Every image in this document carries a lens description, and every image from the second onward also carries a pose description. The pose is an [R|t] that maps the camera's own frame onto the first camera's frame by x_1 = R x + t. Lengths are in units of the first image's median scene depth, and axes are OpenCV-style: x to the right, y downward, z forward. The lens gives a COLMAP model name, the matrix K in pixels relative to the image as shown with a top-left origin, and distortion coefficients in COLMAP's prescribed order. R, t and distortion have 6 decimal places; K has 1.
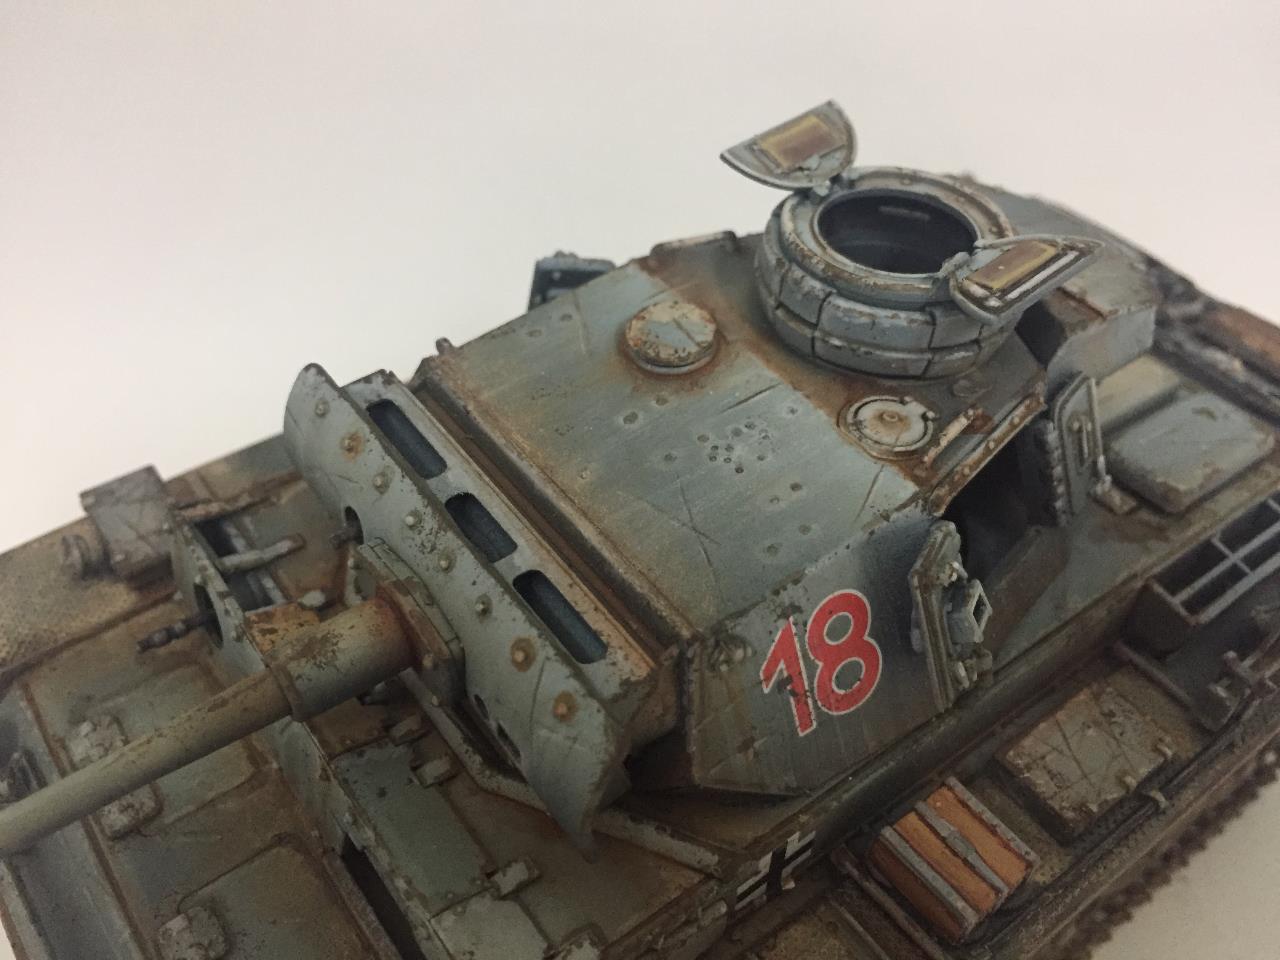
lens RADIAL K [[1146.8, 0, 640.0], [0, 1146.8, 480.0], [0, 0, 1]] dist [0.053428, -0.138193]
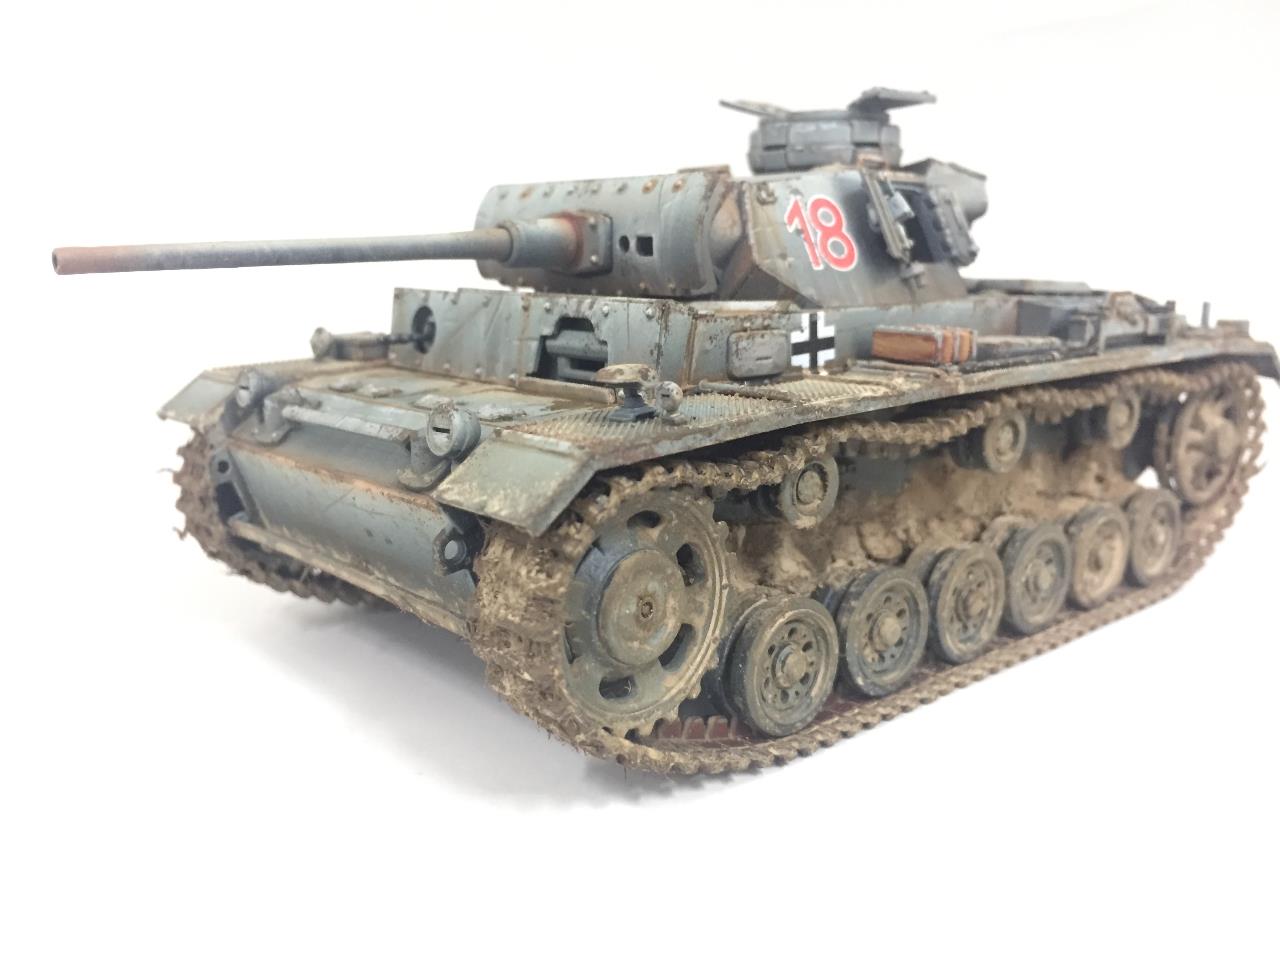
lens RADIAL K [[1146.8, 0, 640.0], [0, 1146.8, 480.0], [0, 0, 1]] dist [0.053428, -0.138193]
pose [[0.996181, -0.061044, 0.062429, -0.224244], [0.084901, 0.844156, -0.529332, 1.286550], [-0.020387, 0.532611, 0.846115, -0.221757]]
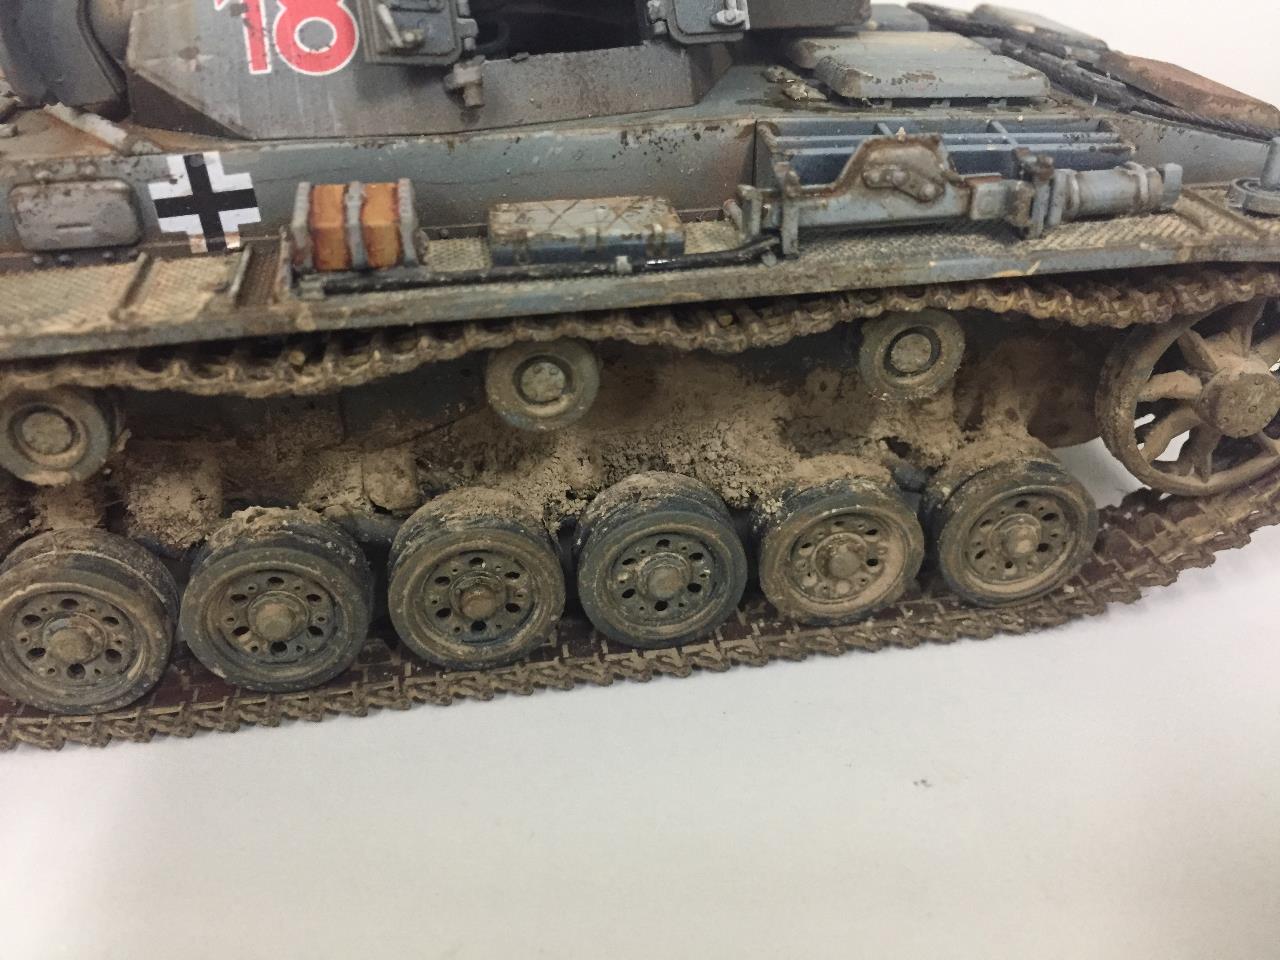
lens RADIAL K [[1146.8, 0, 640.0], [0, 1146.8, 480.0], [0, 0, 1]] dist [0.053428, -0.138193]
pose [[0.885096, 0.194114, -0.422994, 0.946468], [-0.283836, 0.945420, -0.160057, 0.624344], [0.368838, 0.261727, 0.891884, 0.273397]]
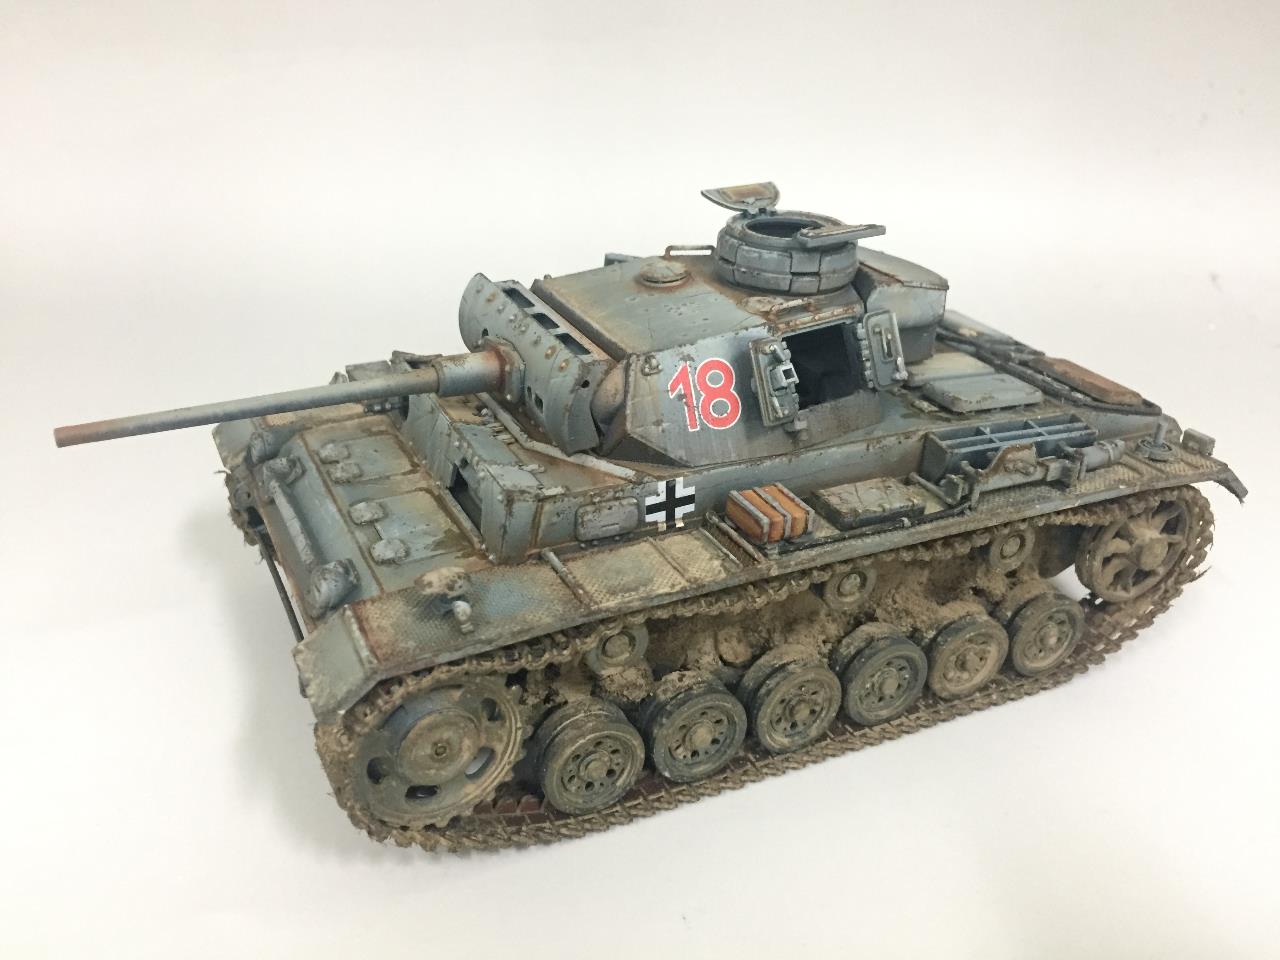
lens RADIAL K [[1131.4, 0, 640.0], [0, 1131.4, 480.0], [0, 0, 1]] dist [0.051751, -0.115994]
pose [[0.982216, 0.084215, -0.167807, 0.368219], [-0.131291, 0.946984, -0.293230, 0.833907], [0.134216, 0.310047, 0.941200, -0.731876]]
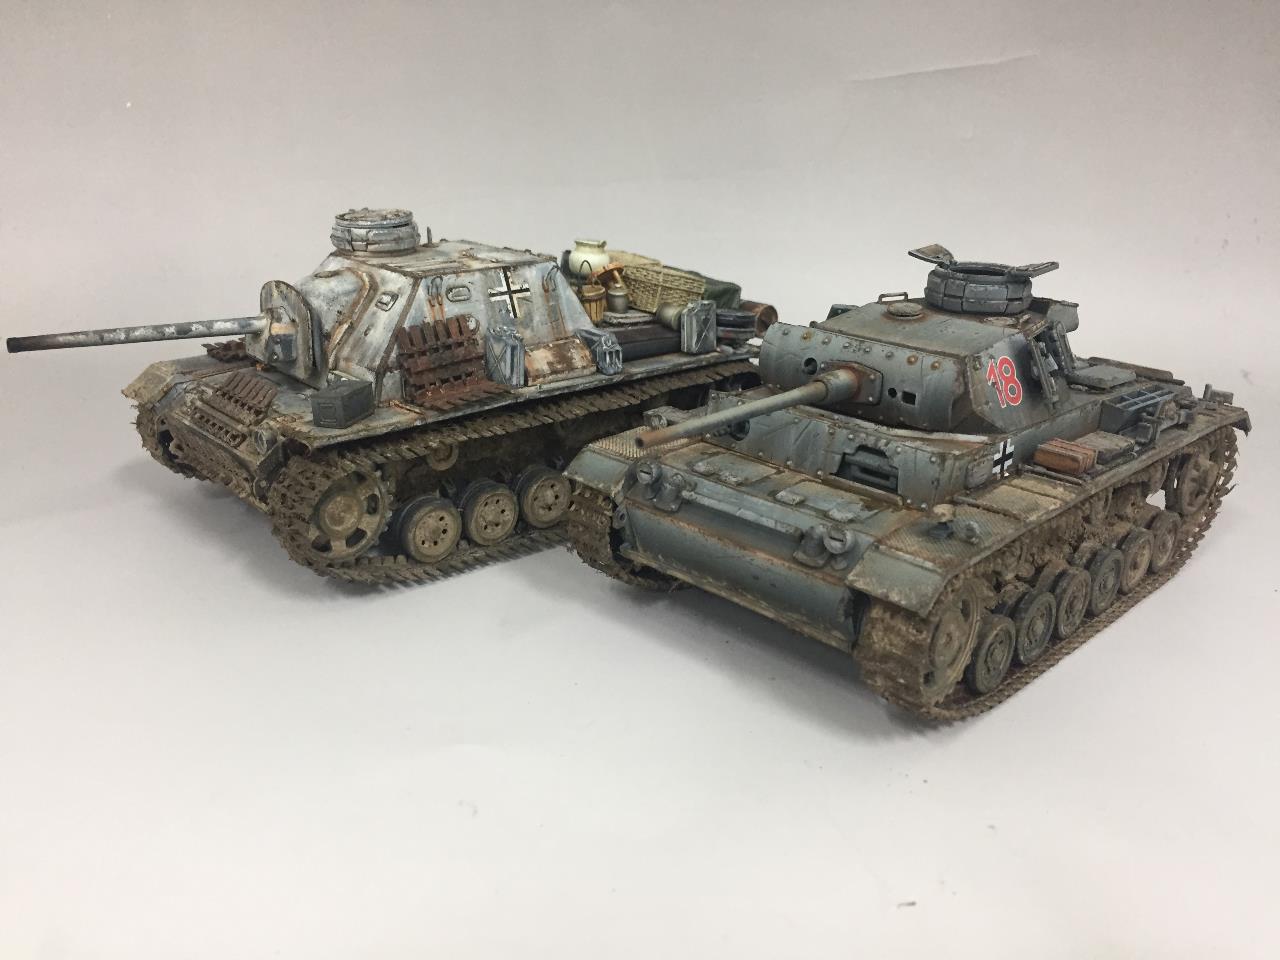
lens RADIAL K [[1131.4, 0, 640.0], [0, 1131.4, 480.0], [0, 0, 1]] dist [0.051751, -0.115994]
pose [[0.988821, -0.058982, 0.136947, -1.036910], [0.109209, 0.911805, -0.395835, 1.292954], [-0.101521, 0.406365, 0.908053, -1.217358]]
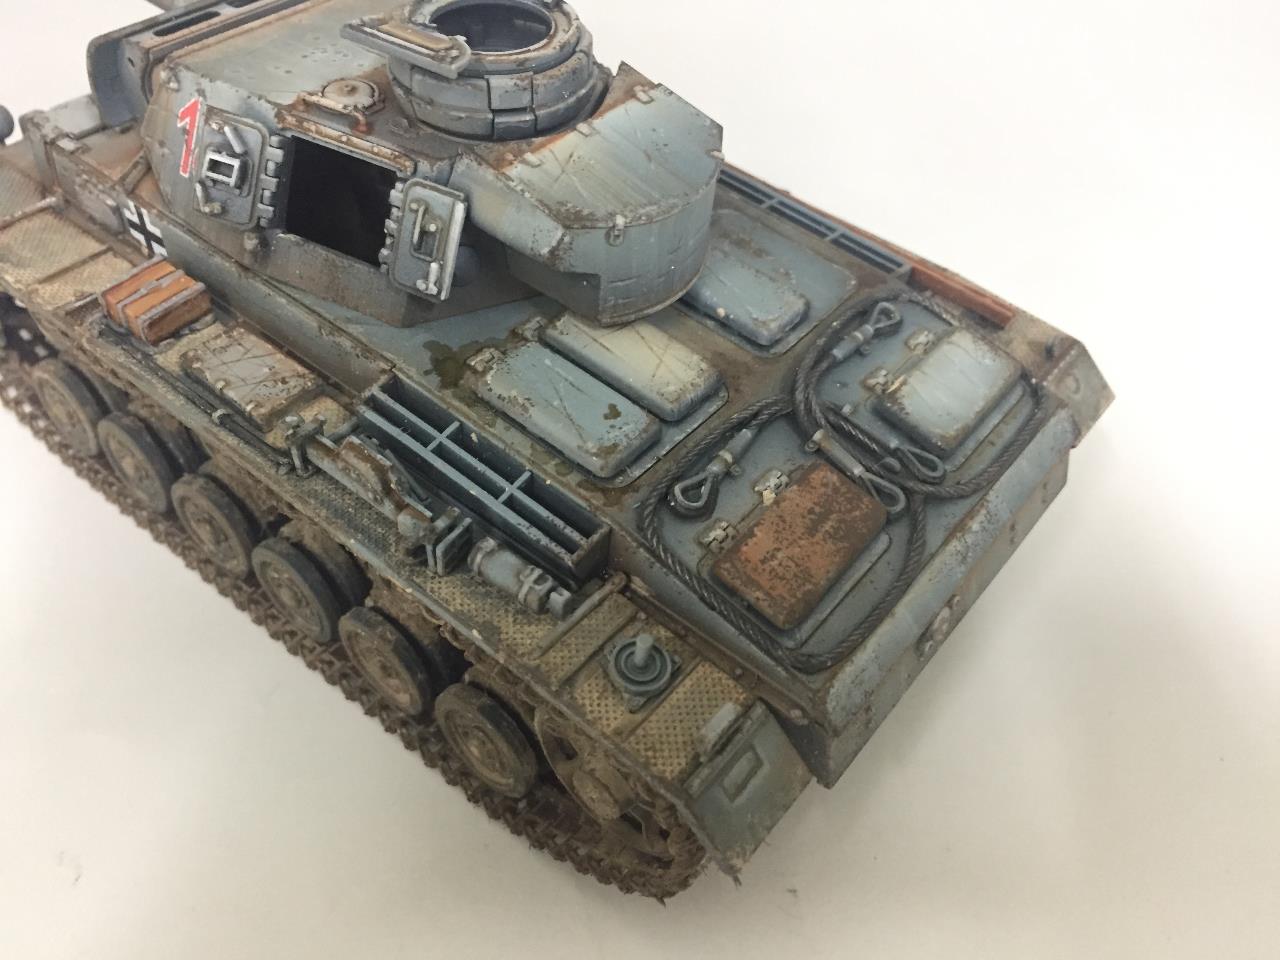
lens RADIAL K [[1131.4, 0, 640.0], [0, 1131.4, 480.0], [0, 0, 1]] dist [0.051751, -0.115994]
pose [[0.250928, 0.685289, -0.683677, 1.650743], [-0.715544, 0.606982, 0.345789, -0.520452], [0.651945, 0.402433, 0.642663, 0.543863]]
